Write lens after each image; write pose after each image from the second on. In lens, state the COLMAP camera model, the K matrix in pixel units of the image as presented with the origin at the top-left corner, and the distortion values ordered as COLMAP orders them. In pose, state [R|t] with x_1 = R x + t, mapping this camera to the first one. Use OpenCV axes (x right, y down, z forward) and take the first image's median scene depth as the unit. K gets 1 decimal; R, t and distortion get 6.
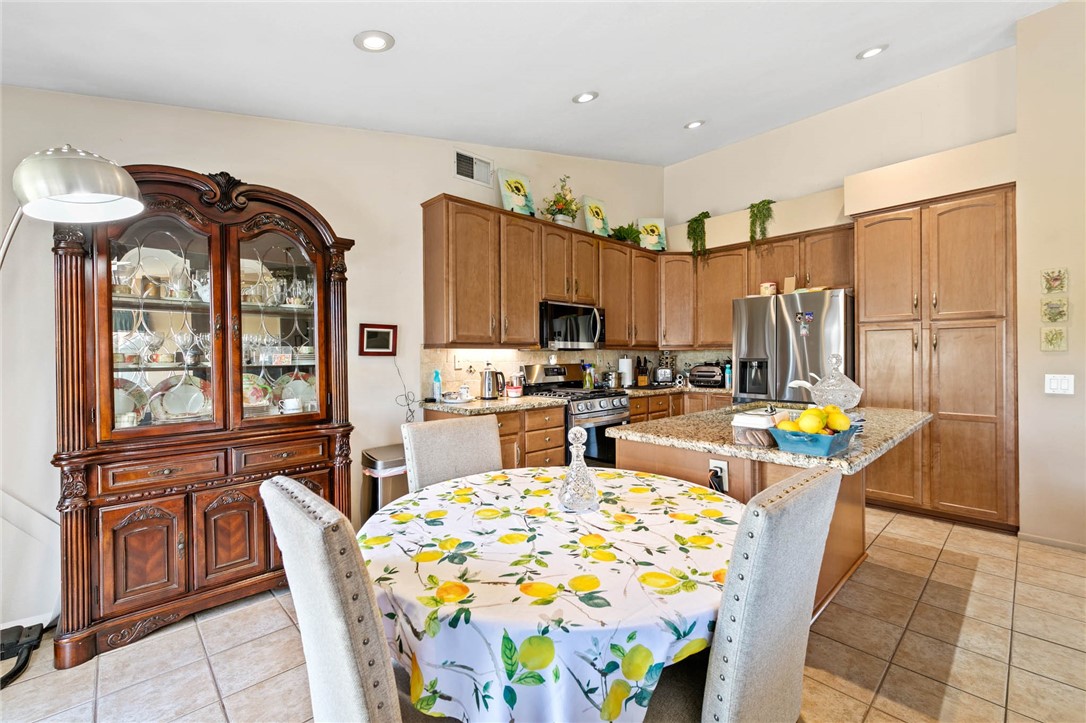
lens RADIAL K [[459.5, 0, 545.2], [0, 459.5, 357.5], [0, 0, 1]] dist [-0.000902, -0.000093]
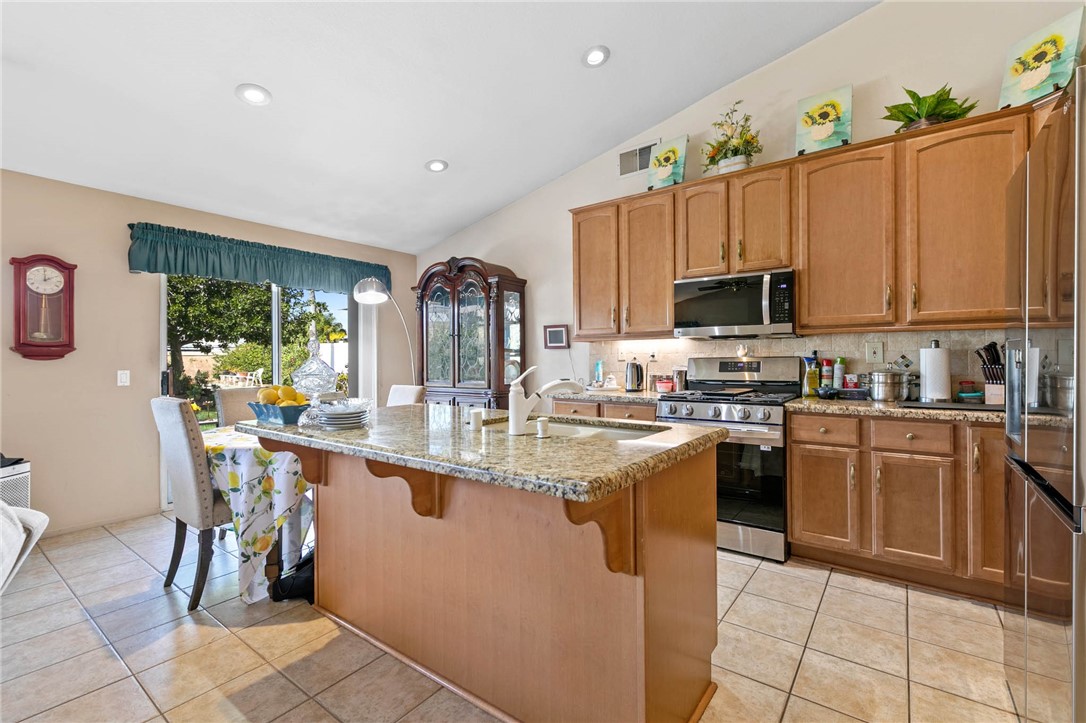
lens RADIAL K [[459.5, 0, 535.5], [0, 459.5, 359.6], [0, 0, 1]] dist [-0.000902, -0.000093]
pose [[0.177731, 0.010064, -0.984028, 0.814694], [0.004484, 0.999929, 0.011036, 0.011037], [0.984069, -0.006374, 0.177673, 0.618059]]
